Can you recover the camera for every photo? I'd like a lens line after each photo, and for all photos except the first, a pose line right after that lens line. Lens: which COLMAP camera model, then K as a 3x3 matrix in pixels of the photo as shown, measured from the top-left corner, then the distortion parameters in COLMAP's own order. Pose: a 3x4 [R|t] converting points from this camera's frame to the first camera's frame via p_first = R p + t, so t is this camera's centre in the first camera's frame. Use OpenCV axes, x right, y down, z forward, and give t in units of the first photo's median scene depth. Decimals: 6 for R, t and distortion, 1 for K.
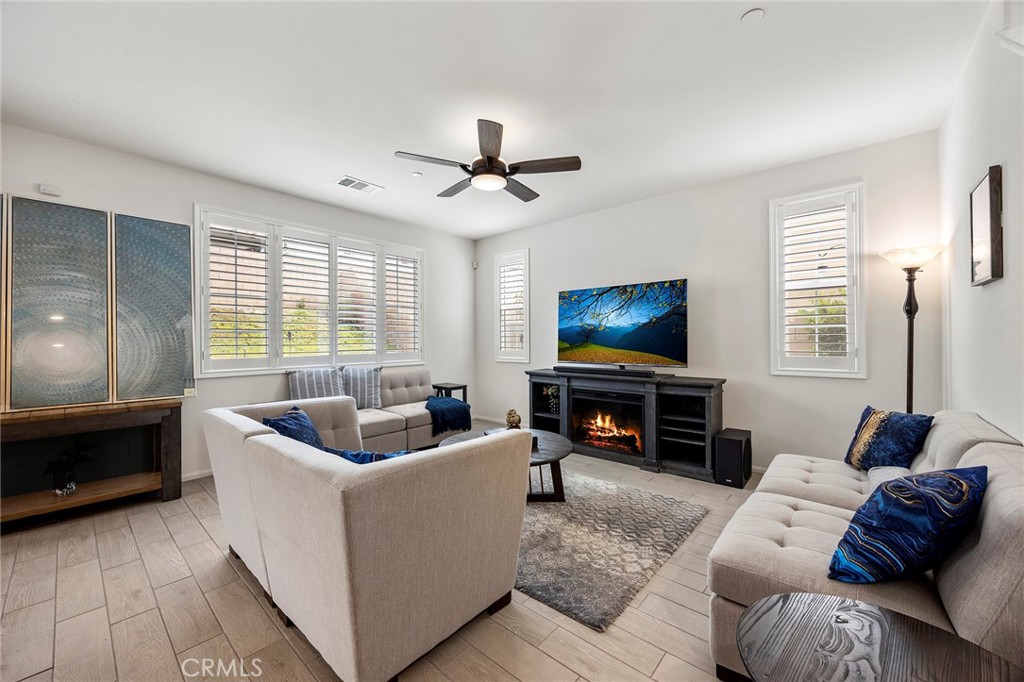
lens RADIAL K [[395.1, 0, 512.9], [0, 395.1, 338.9], [0, 0, 1]] dist [-0.000318, 0.000081]
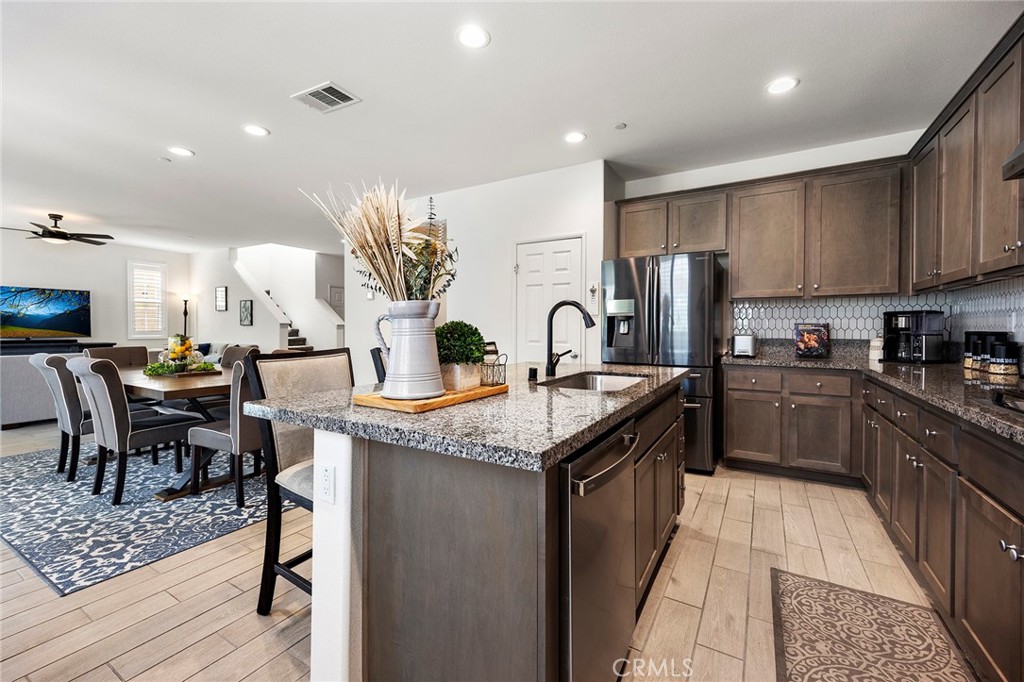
lens RADIAL K [[423.7, 0, 512.6], [0, 423.7, 328.0], [0, 0, 1]] dist [0.000126, -0.004384]
pose [[-0.178991, -0.002043, 0.983849, -1.830556], [-0.008151, 0.999967, 0.000594, 0.008024], [-0.983817, -0.007913, -0.179001, -0.612754]]
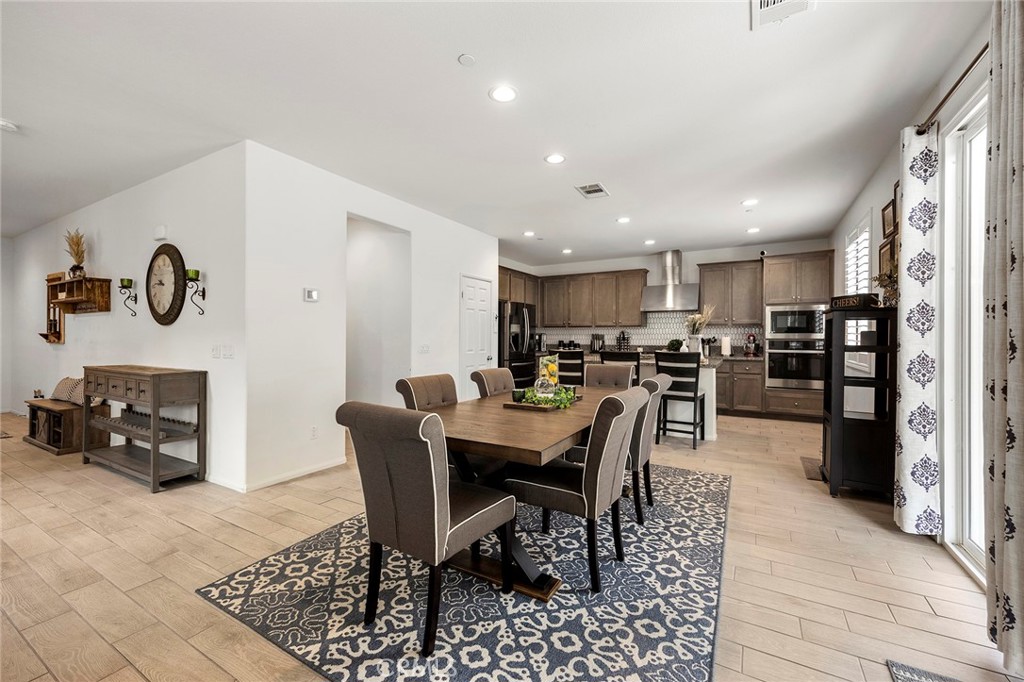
lens RADIAL K [[418.3, 0, 512.0], [0, 418.3, 341.0], [0, 0, 1]] dist [0.004593, 0.000040]
pose [[-0.981449, -0.003157, -0.191700, -0.637589], [-0.003786, 0.999989, 0.002918, 0.005595], [0.191688, 0.003590, -0.981449, 0.603894]]
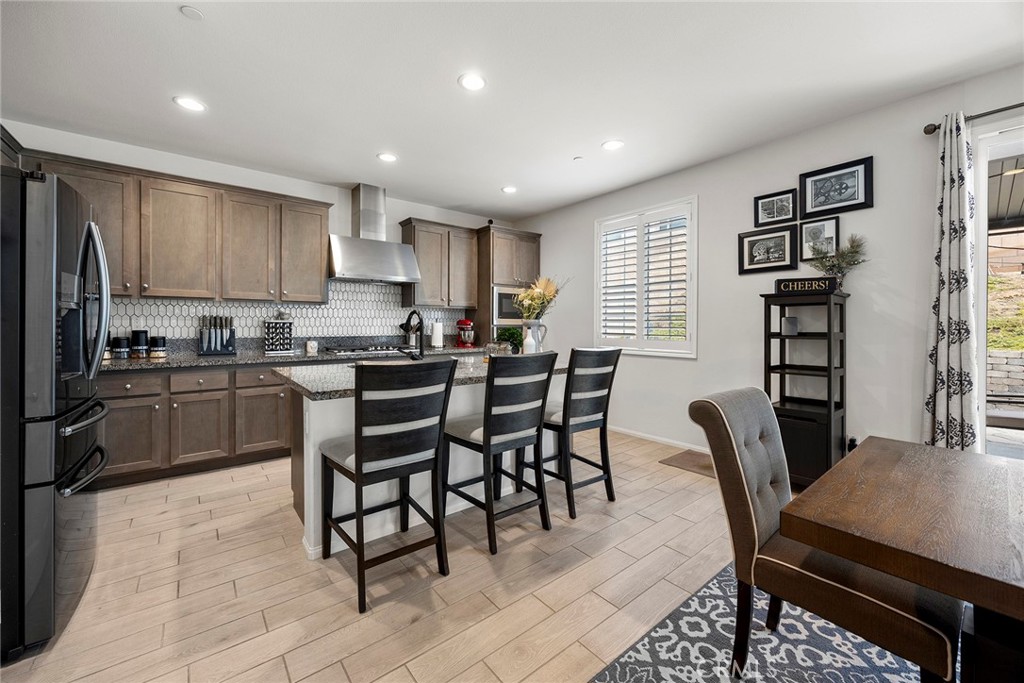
lens RADIAL K [[400.2, 0, 510.0], [0, 400.2, 328.3], [0, 0, 1]] dist [-0.001574, -0.000324]
pose [[-0.178602, 0.009206, -0.983878, -0.640066], [0.001084, 0.999957, 0.009159, -0.003240], [0.983921, 0.000570, -0.178604, -0.491723]]
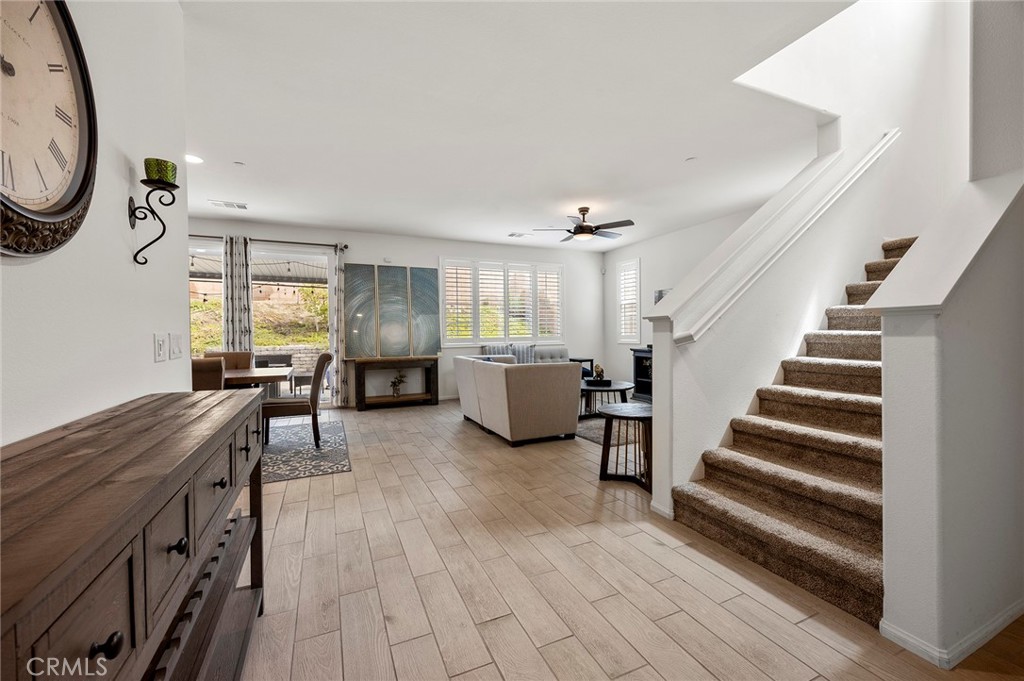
lens RADIAL K [[412.3, 0, 507.9], [0, 412.3, 331.5], [0, 0, 1]] dist [0.001759, 0.000094]
pose [[0.906819, -0.006313, -0.421472, 0.299692], [0.007562, 0.999971, 0.001291, 0.019218], [0.421452, -0.004358, 0.906840, -0.605702]]
